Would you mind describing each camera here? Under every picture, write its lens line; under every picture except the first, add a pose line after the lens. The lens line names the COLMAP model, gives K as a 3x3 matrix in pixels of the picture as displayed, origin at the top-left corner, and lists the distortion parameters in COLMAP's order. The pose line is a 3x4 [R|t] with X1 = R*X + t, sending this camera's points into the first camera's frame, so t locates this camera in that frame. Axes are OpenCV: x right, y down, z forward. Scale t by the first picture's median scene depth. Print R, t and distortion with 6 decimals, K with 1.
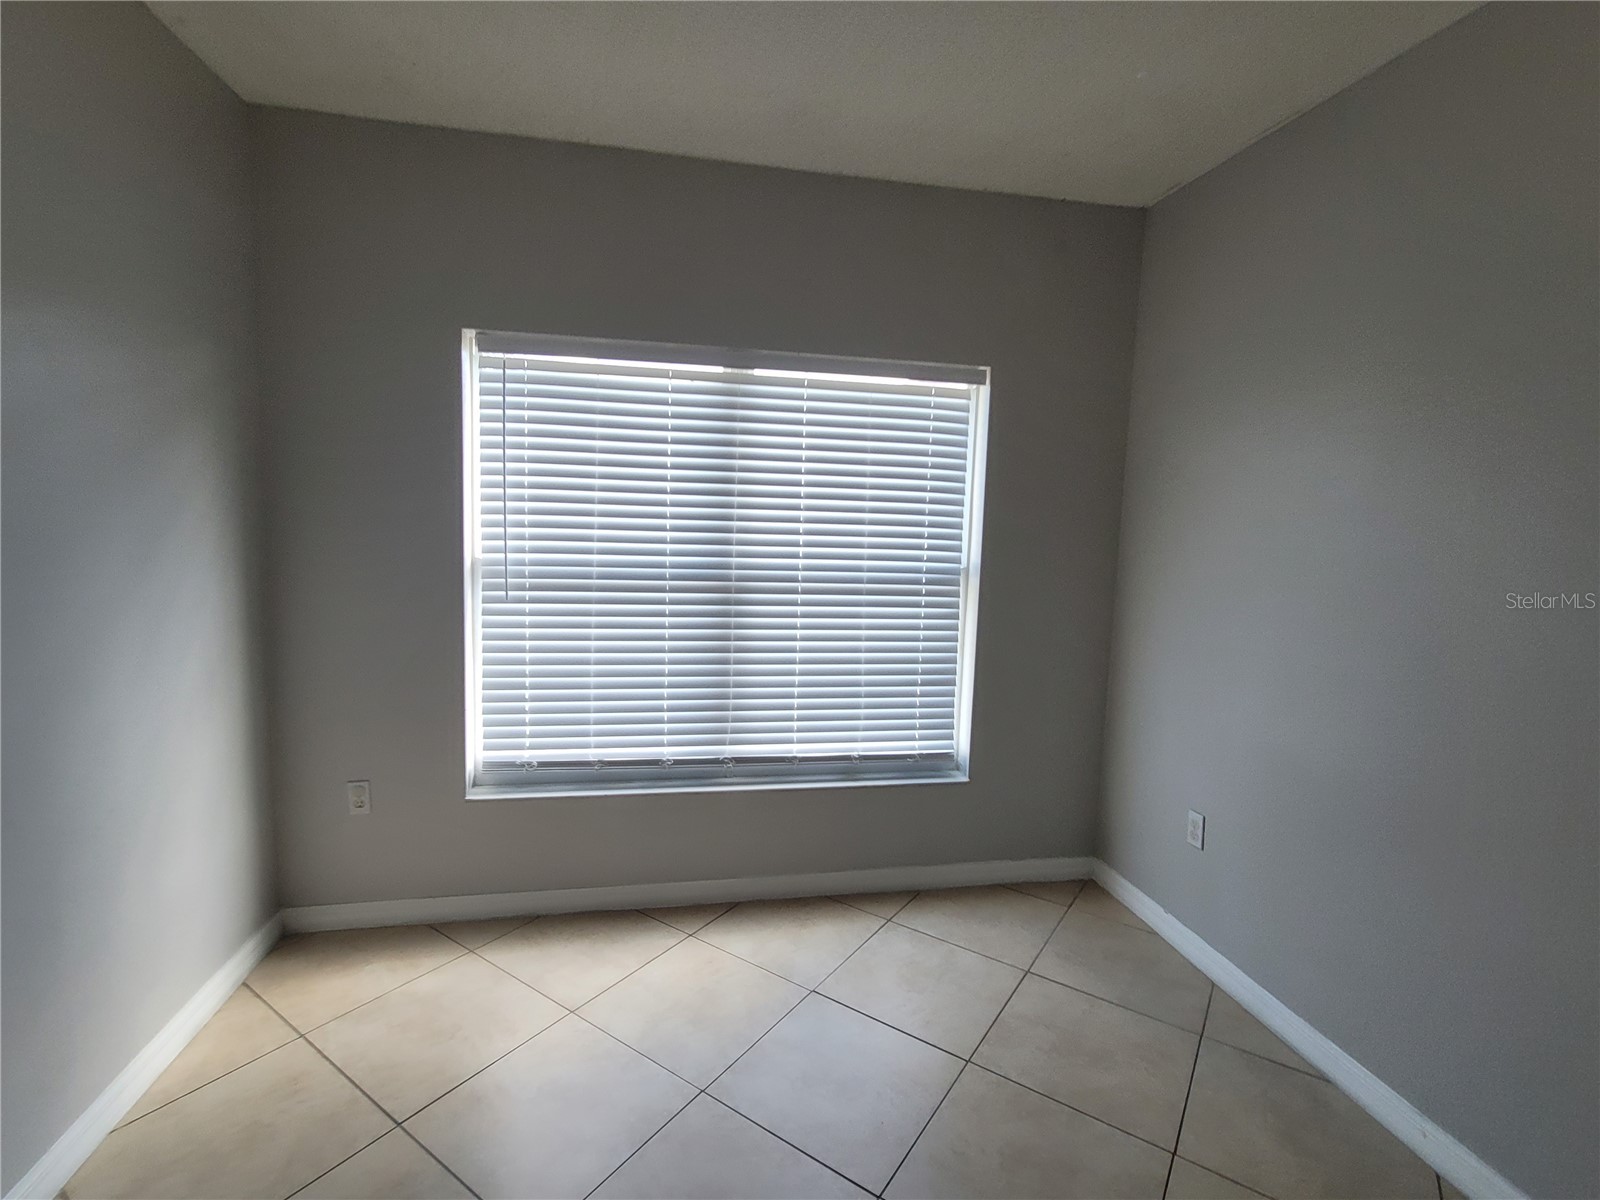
lens RADIAL K [[834.7, 0, 827.6], [0, 834.7, 601.6], [0, 0, 1]] dist [-0.001553, -0.000165]
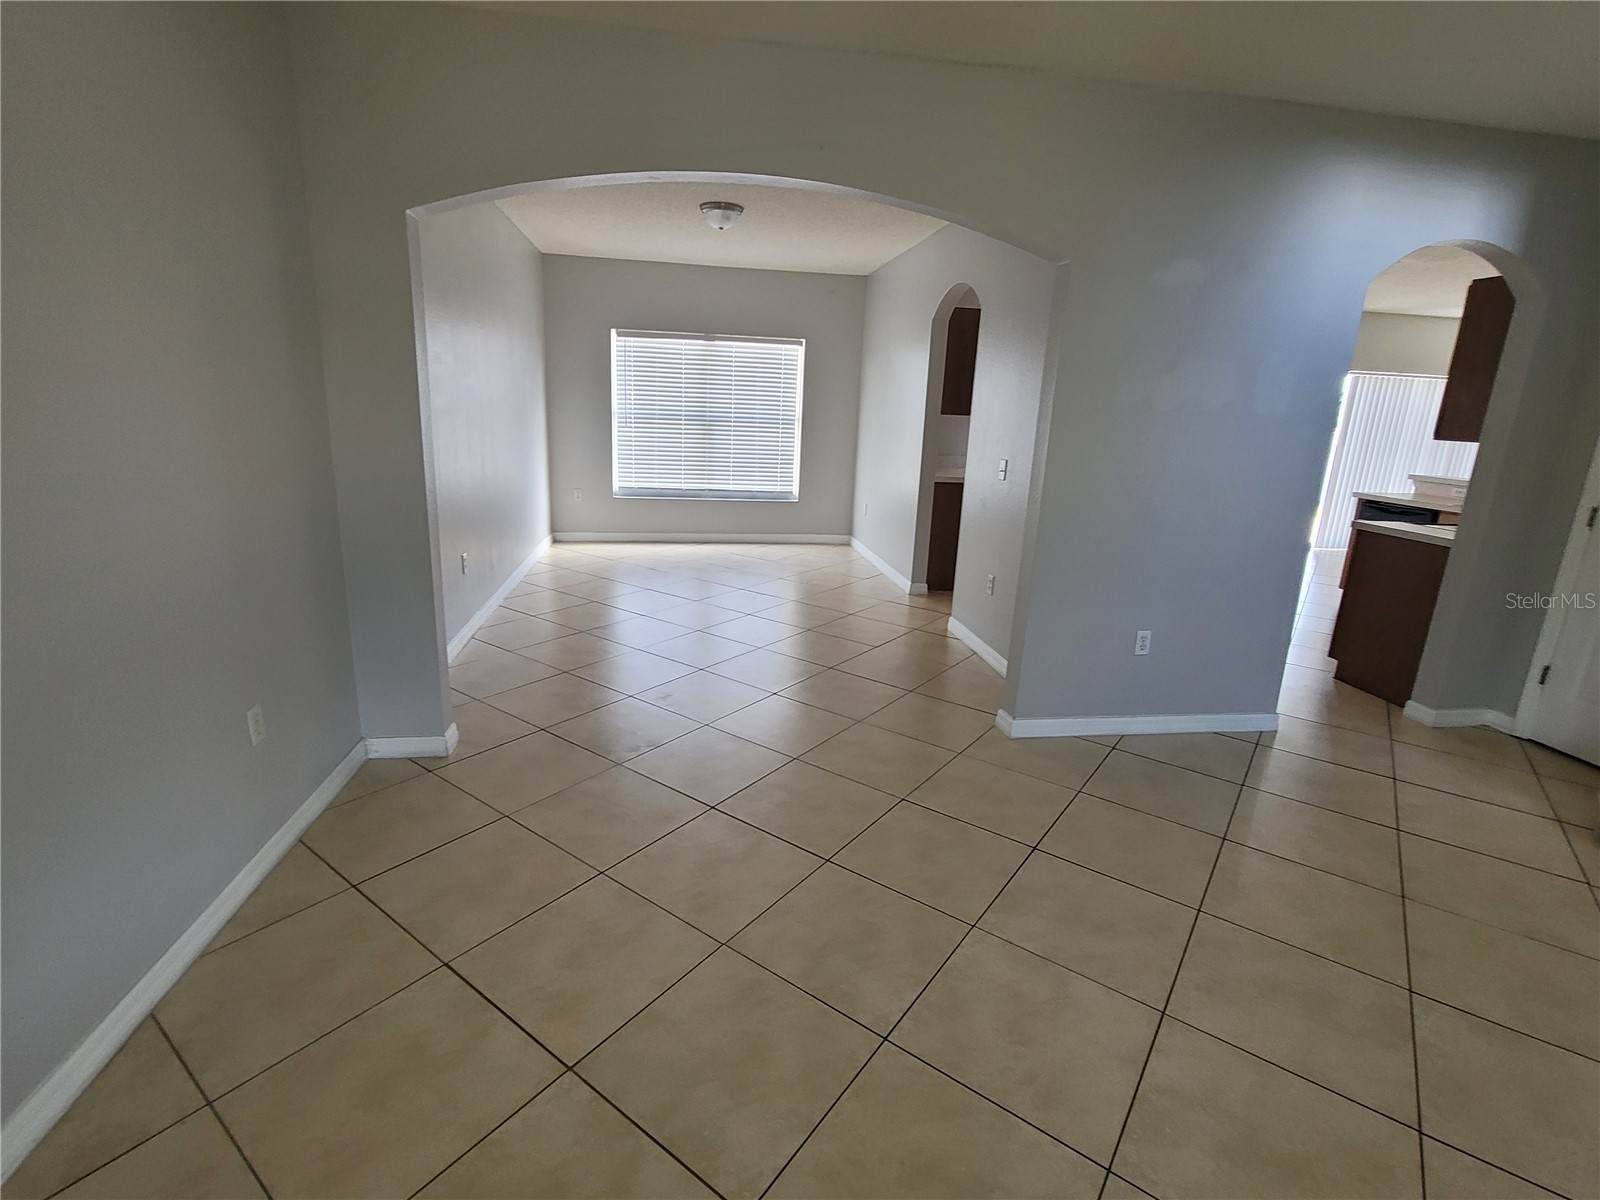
lens RADIAL K [[747.9, 0, 795.4], [0, 747.9, 578.9], [0, 0, 1]] dist [-0.001225, -0.000035]
pose [[0.998238, 0.022231, -0.055013, 0.317494], [-0.014767, 0.991069, 0.132529, 0.155891], [0.057468, -0.131483, 0.989651, -1.453412]]
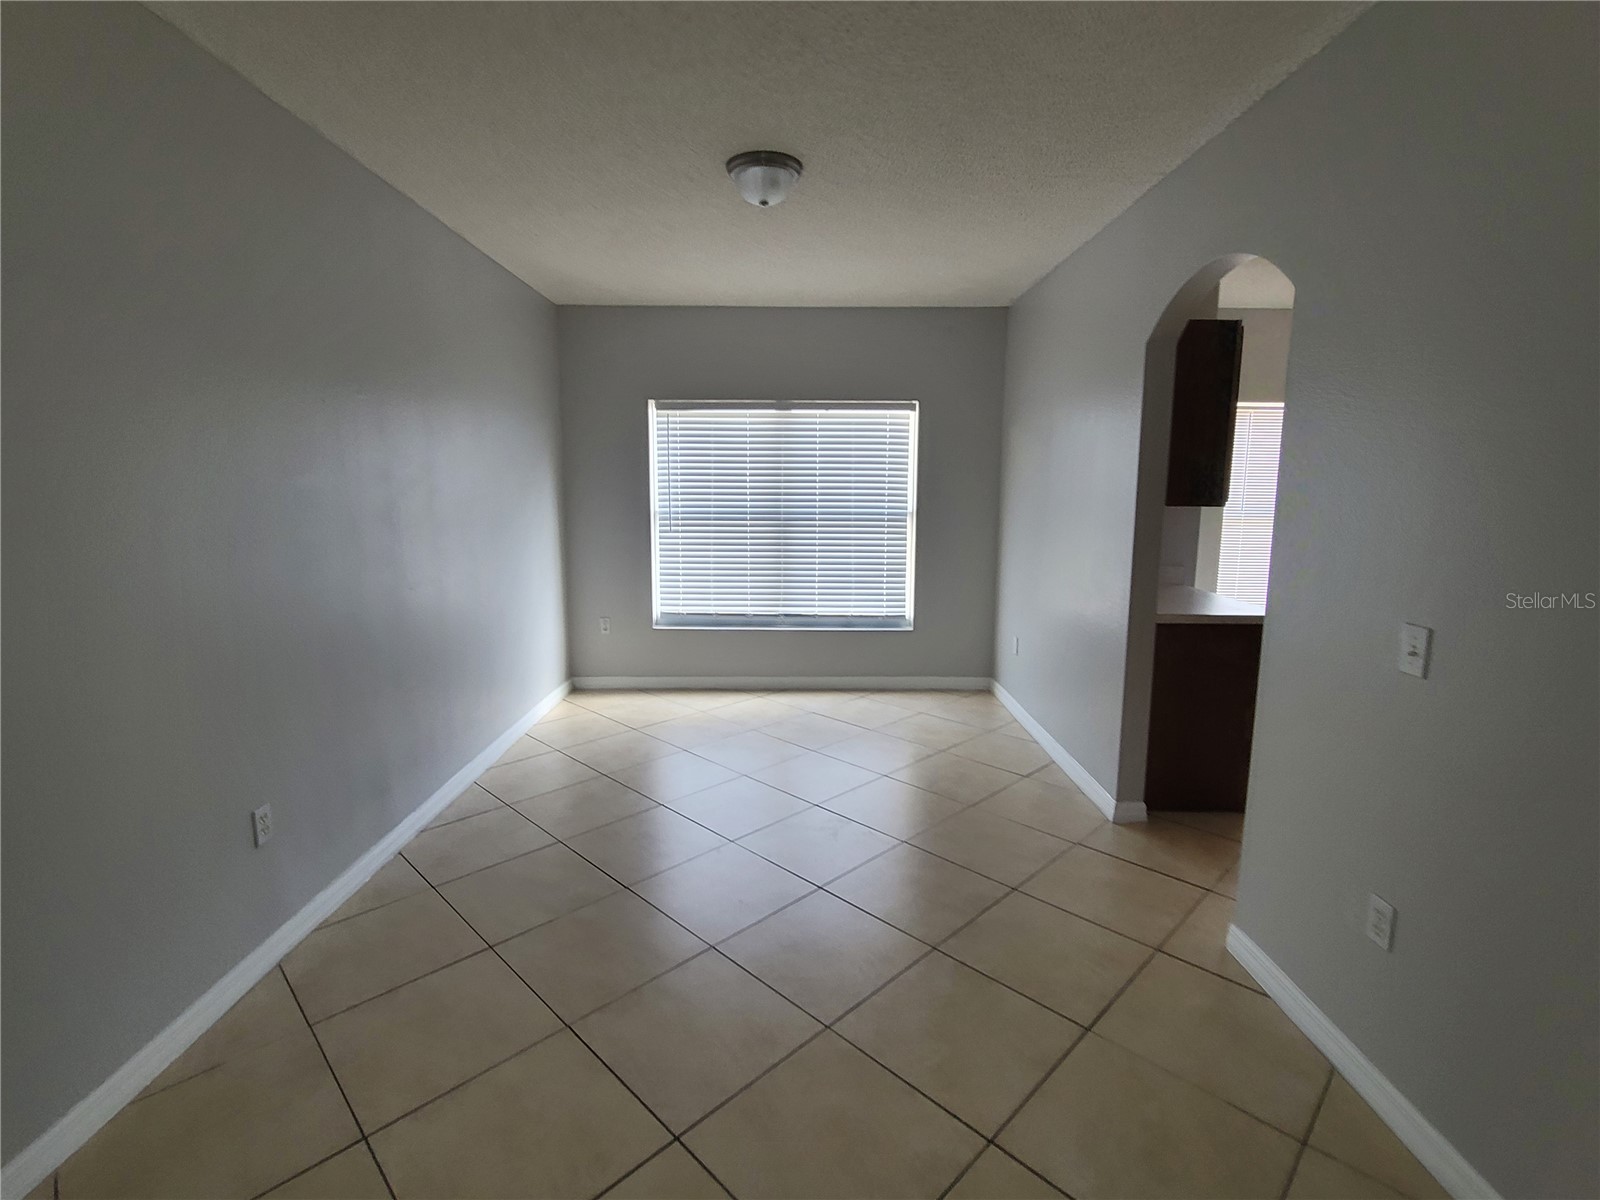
lens RADIAL K [[747.9, 0, 795.4], [0, 747.9, 578.9], [0, 0, 1]] dist [-0.001225, -0.000035]
pose [[0.977087, 0.001111, -0.212836, 0.285413], [0.005358, 0.999541, 0.029813, 0.058434], [0.212771, -0.030270, 0.976633, -0.680997]]
